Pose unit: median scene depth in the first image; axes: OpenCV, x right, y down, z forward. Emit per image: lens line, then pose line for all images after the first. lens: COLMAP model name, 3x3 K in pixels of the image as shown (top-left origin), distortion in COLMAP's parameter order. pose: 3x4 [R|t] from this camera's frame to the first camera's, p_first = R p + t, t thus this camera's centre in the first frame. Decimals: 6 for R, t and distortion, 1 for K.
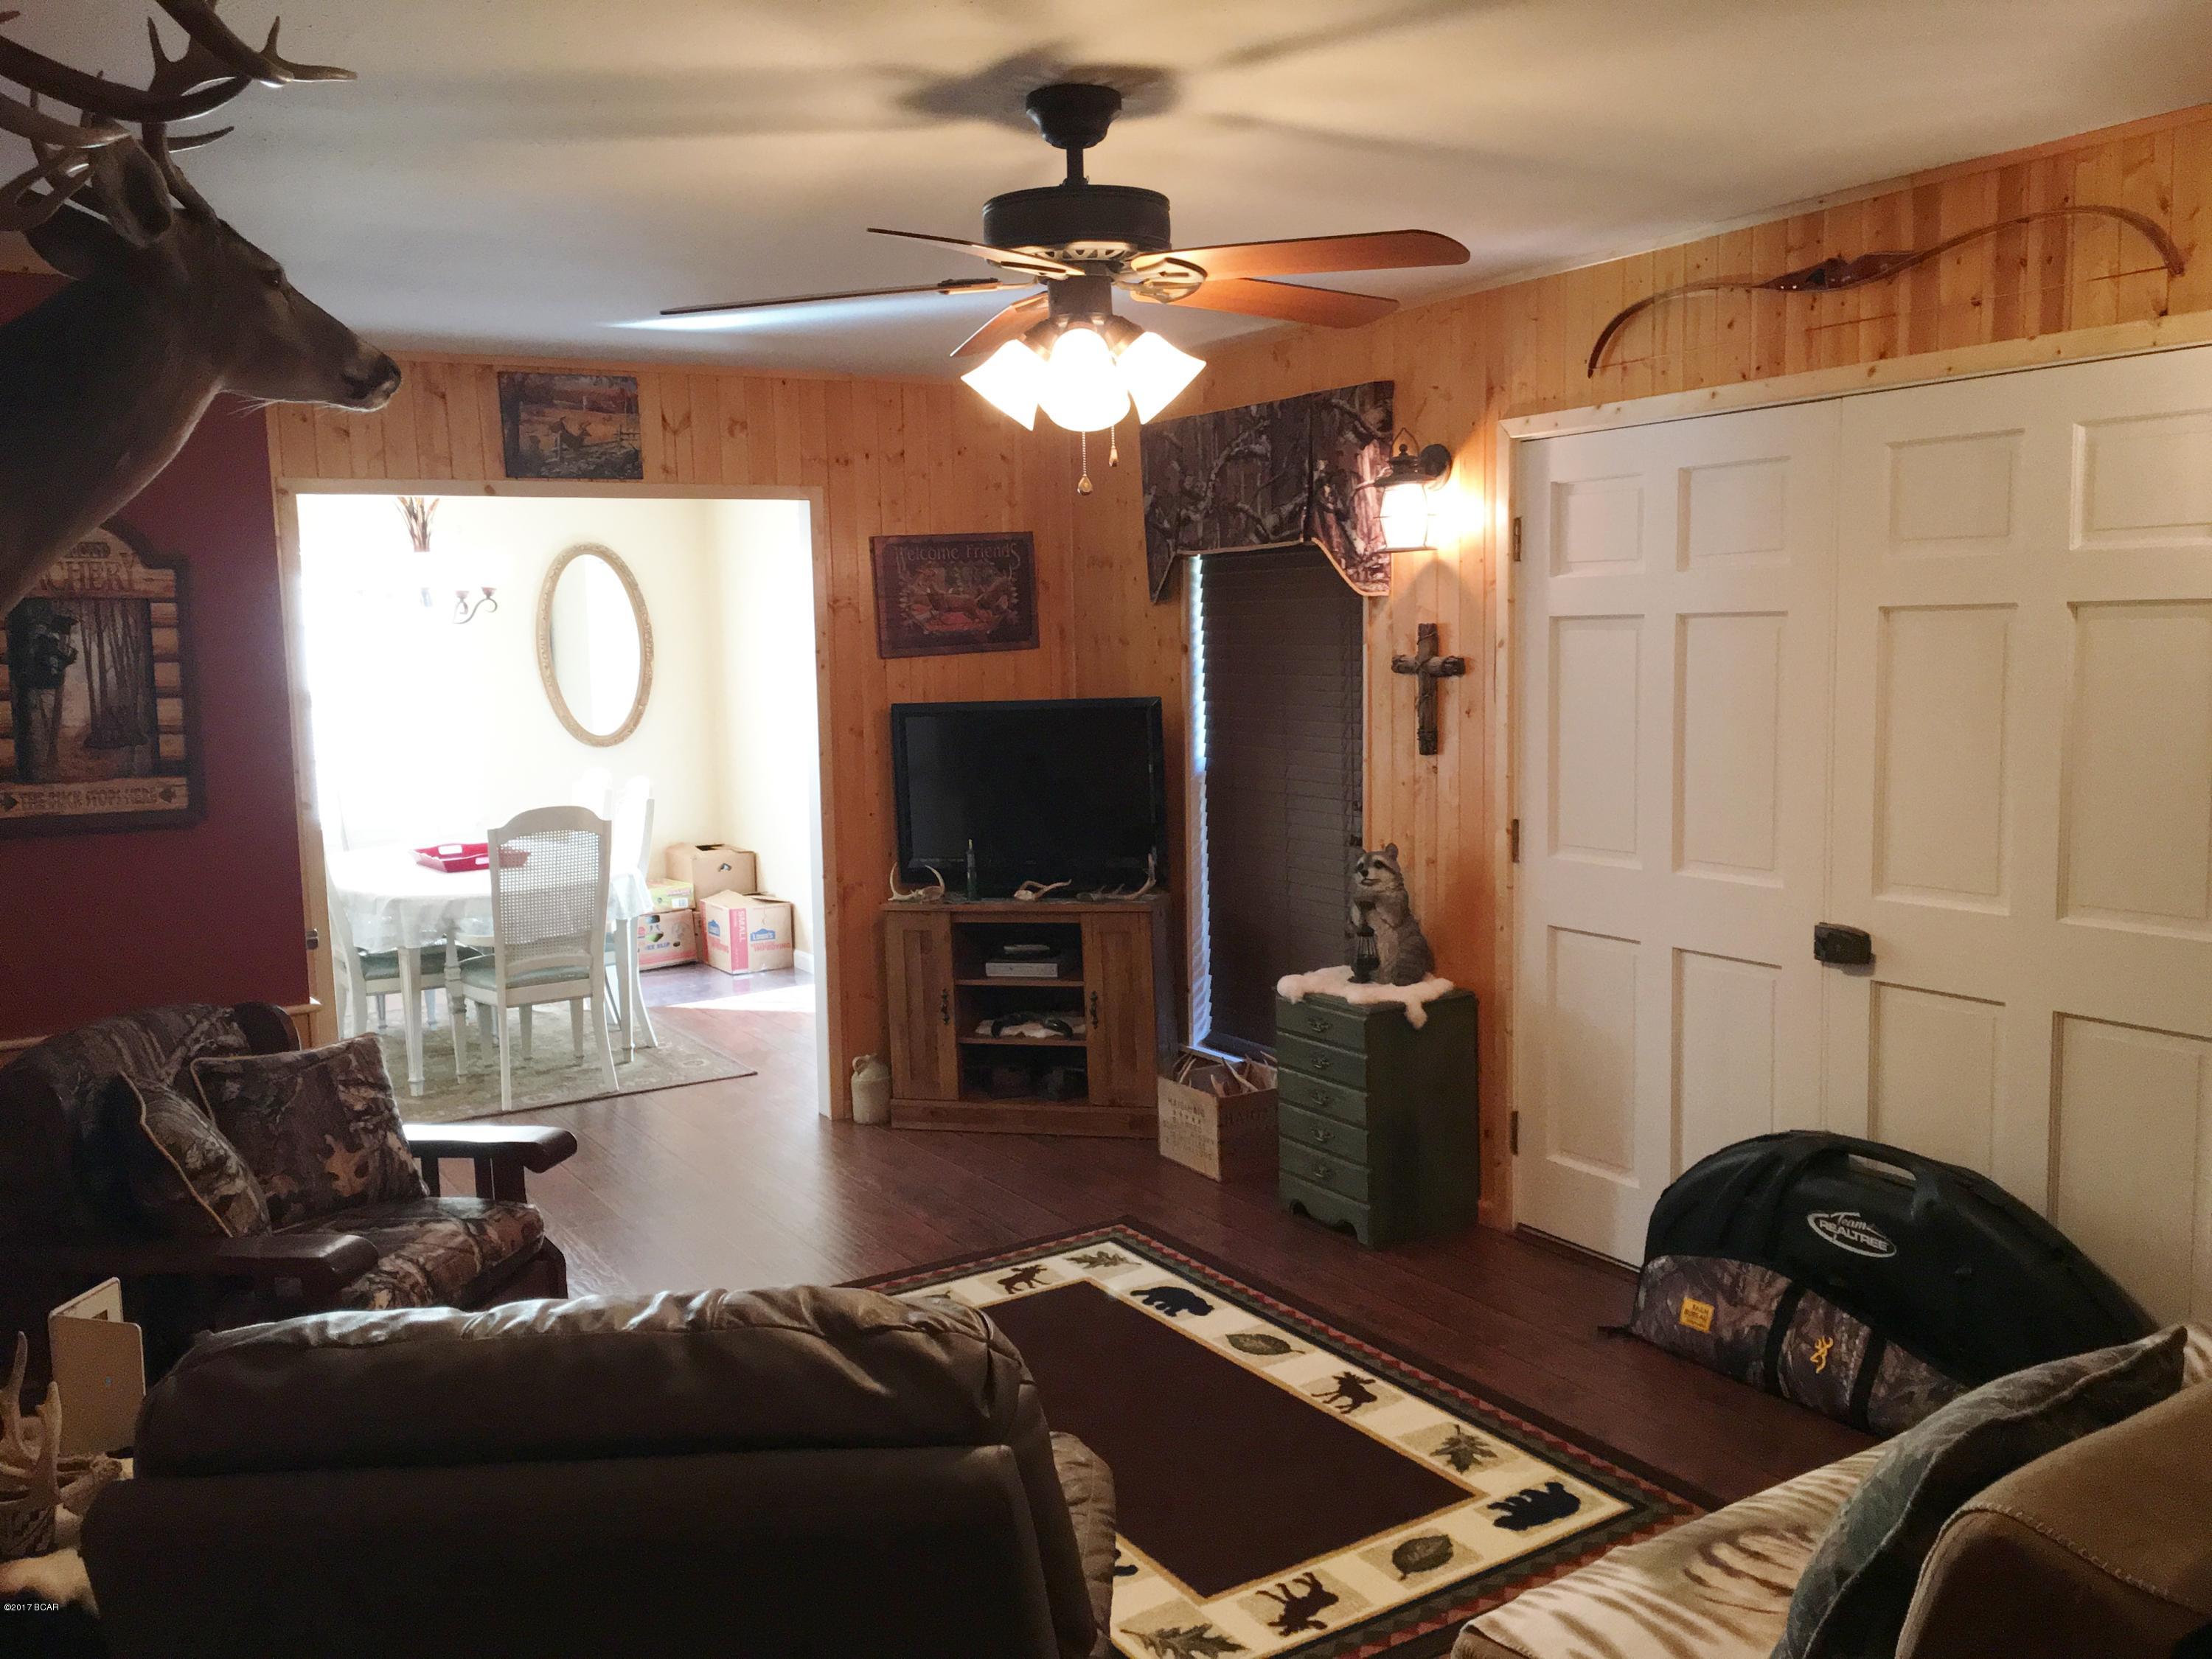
lens RADIAL K [[1879.6, 0, 1100.5], [0, 1879.6, 832.9], [0, 0, 1]] dist [0.086608, -0.119015]
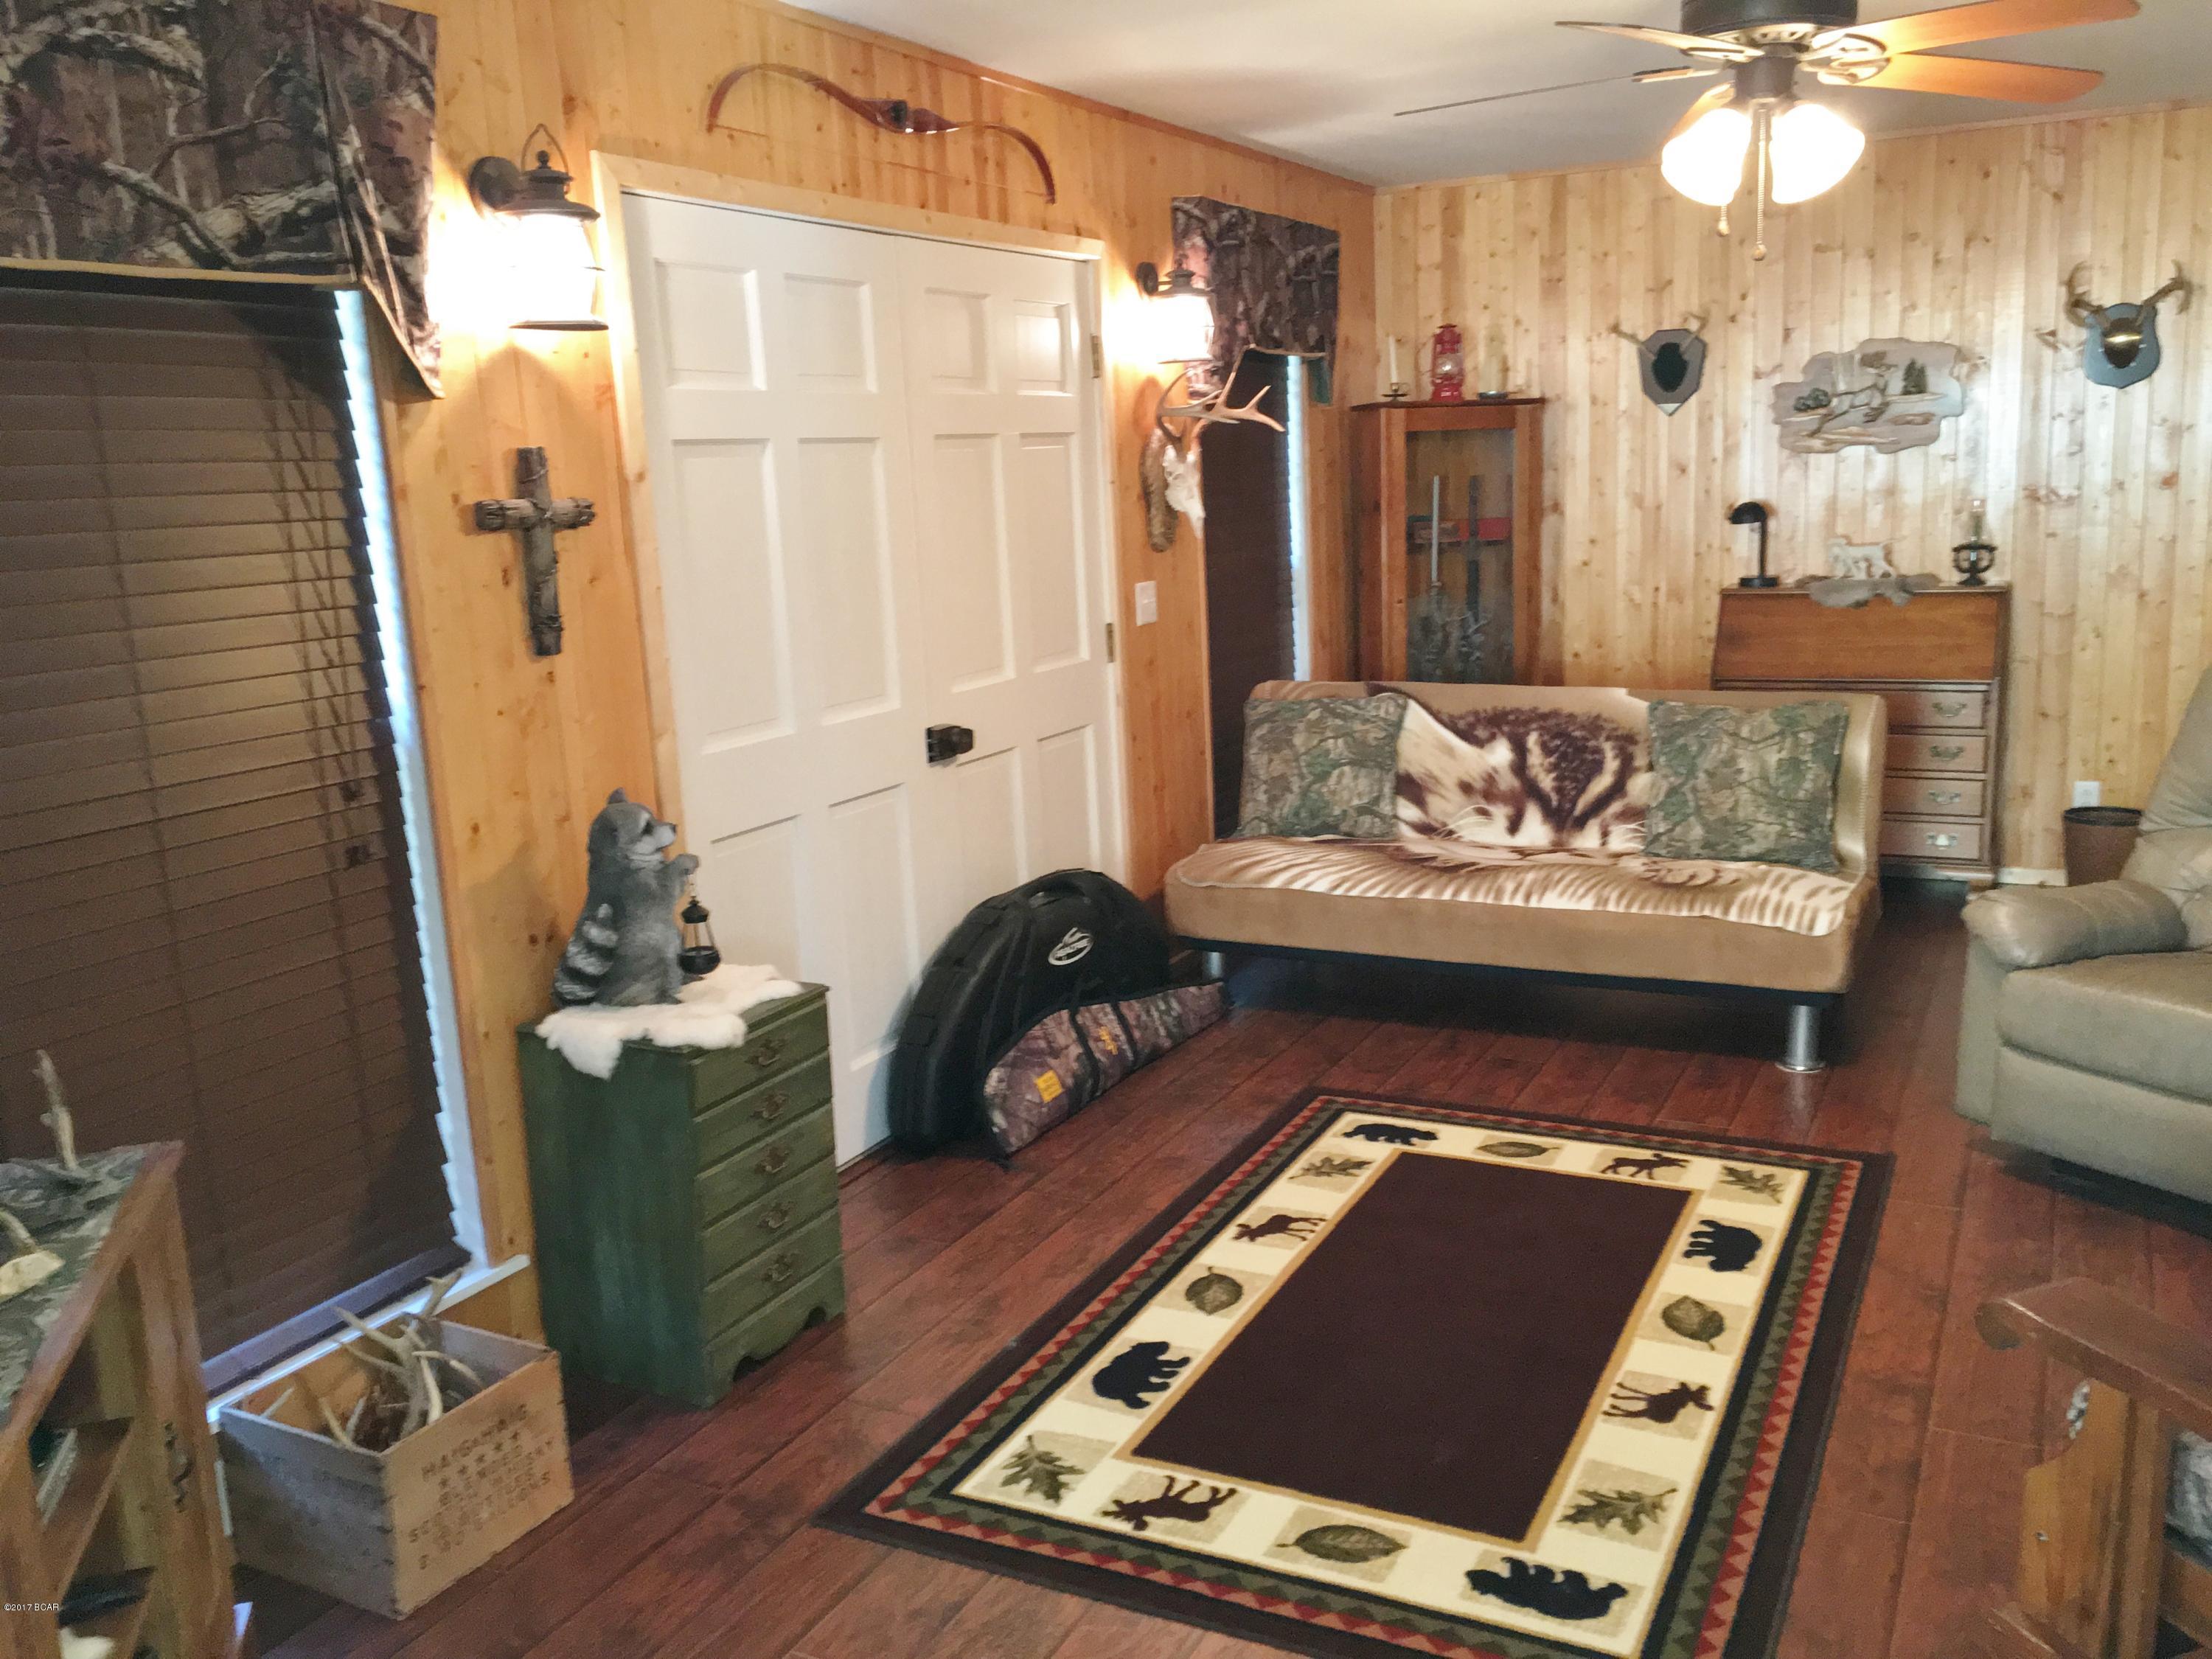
lens RADIAL K [[1879.6, 0, 1100.5], [0, 1879.6, 832.9], [0, 0, 1]] dist [0.086608, -0.119015]
pose [[-0.521428, -0.114867, 0.845529, -0.520335], [0.155466, 0.961524, 0.226499, -0.109270], [-0.839013, 0.249554, -0.483507, 1.275179]]
